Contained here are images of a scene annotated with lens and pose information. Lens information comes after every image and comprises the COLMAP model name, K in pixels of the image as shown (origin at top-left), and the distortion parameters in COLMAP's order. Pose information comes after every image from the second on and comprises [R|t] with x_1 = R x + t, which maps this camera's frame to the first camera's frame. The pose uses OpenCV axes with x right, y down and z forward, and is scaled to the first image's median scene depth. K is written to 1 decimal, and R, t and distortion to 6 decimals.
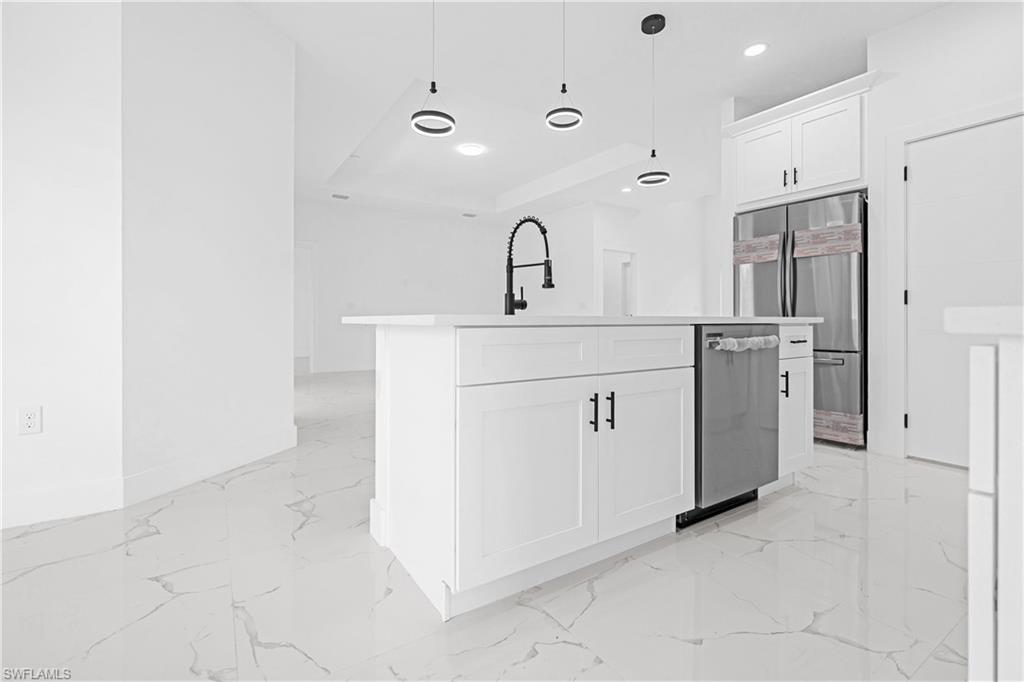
lens RADIAL K [[461.0, 0, 498.7], [0, 461.0, 317.4], [0, 0, 1]] dist [-0.001064, 0.000025]
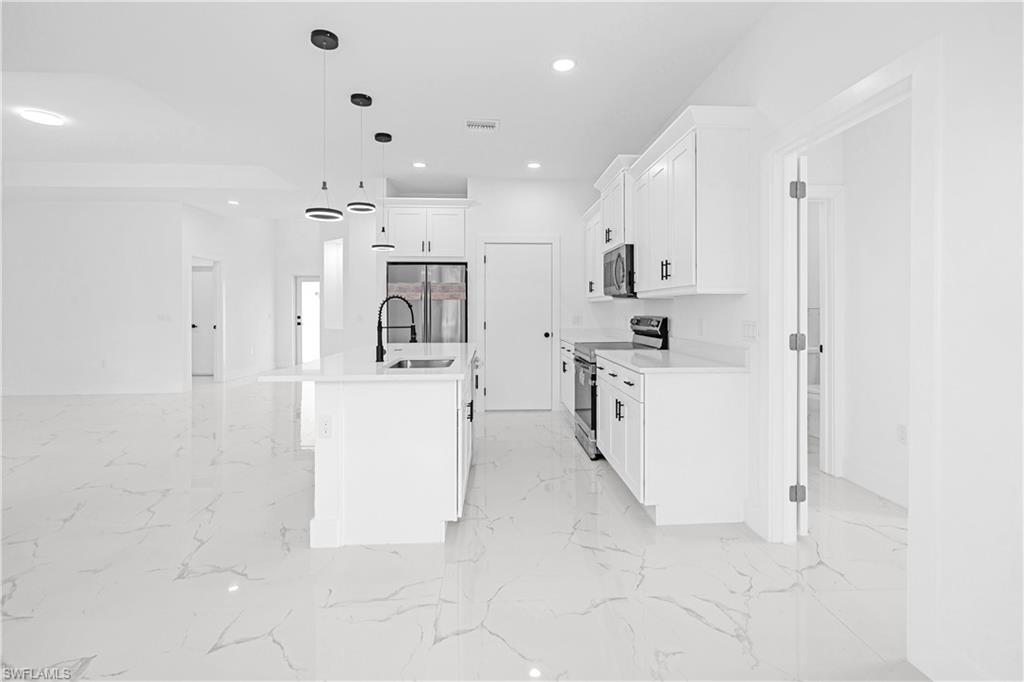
lens RADIAL K [[465.9, 0, 517.0], [0, 465.9, 312.3], [0, 0, 1]] dist [-0.001273, -0.000170]
pose [[0.510432, -0.007096, 0.859889, -0.640997], [0.003637, 0.999975, 0.006093, -0.104030], [-0.859910, 0.000017, 0.510445, -0.071727]]
